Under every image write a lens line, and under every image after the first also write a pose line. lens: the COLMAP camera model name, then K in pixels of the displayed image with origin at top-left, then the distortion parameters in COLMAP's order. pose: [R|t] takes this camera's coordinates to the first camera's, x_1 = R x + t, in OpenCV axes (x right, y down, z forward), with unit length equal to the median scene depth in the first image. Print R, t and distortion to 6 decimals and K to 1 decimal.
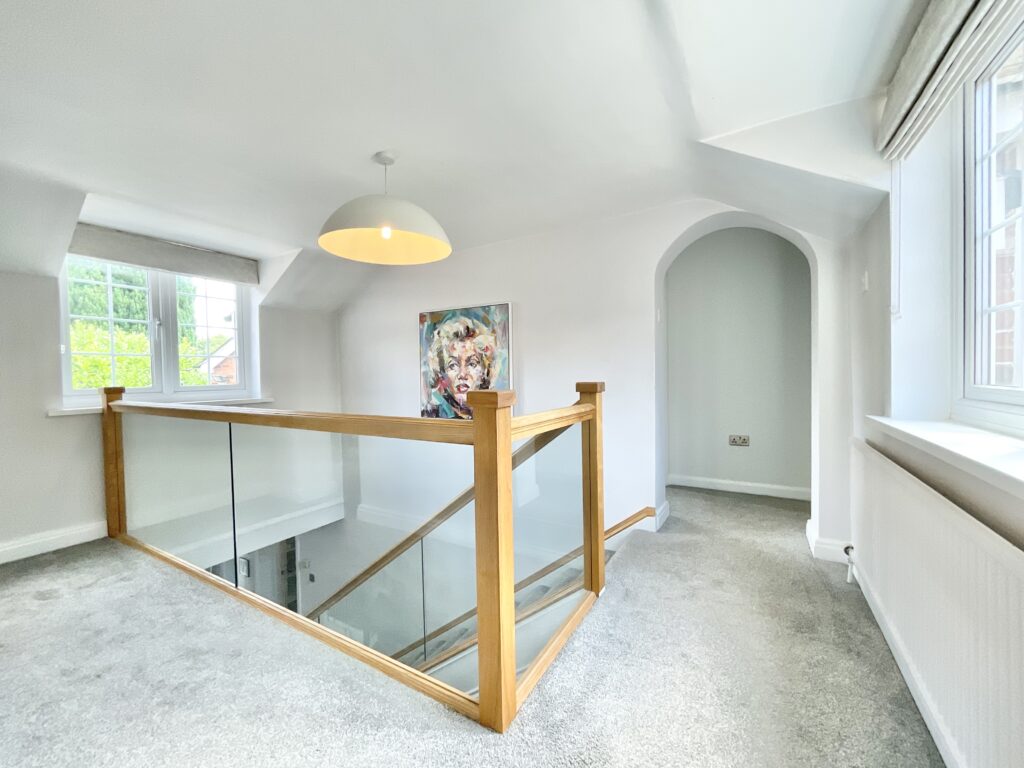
lens RADIAL K [[418.8, 0, 512.0], [0, 418.8, 384.0], [0, 0, 1]] dist [-0.014620, -0.000364]
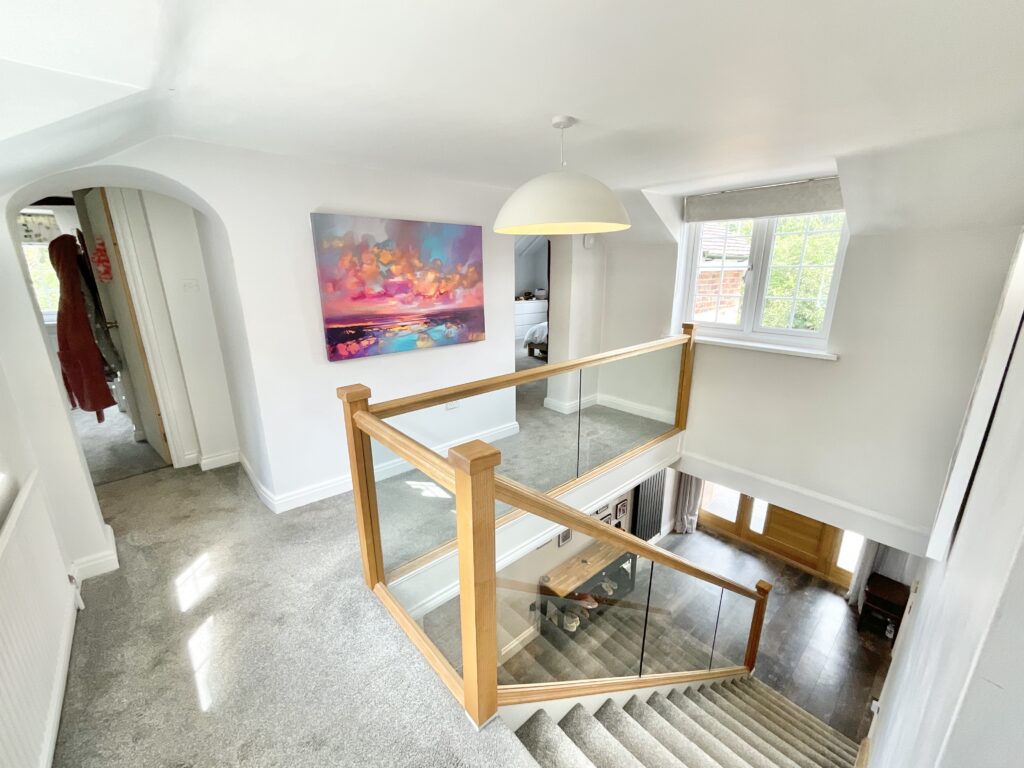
lens RADIAL K [[418.8, 0, 512.0], [0, 418.8, 384.0], [0, 0, 1]] dist [-0.014620, -0.000364]
pose [[-0.315528, 0.278728, -0.907057, 0.427197], [-0.011711, 0.954671, 0.297433, -0.172994], [0.948844, 0.104471, -0.297961, 0.751241]]
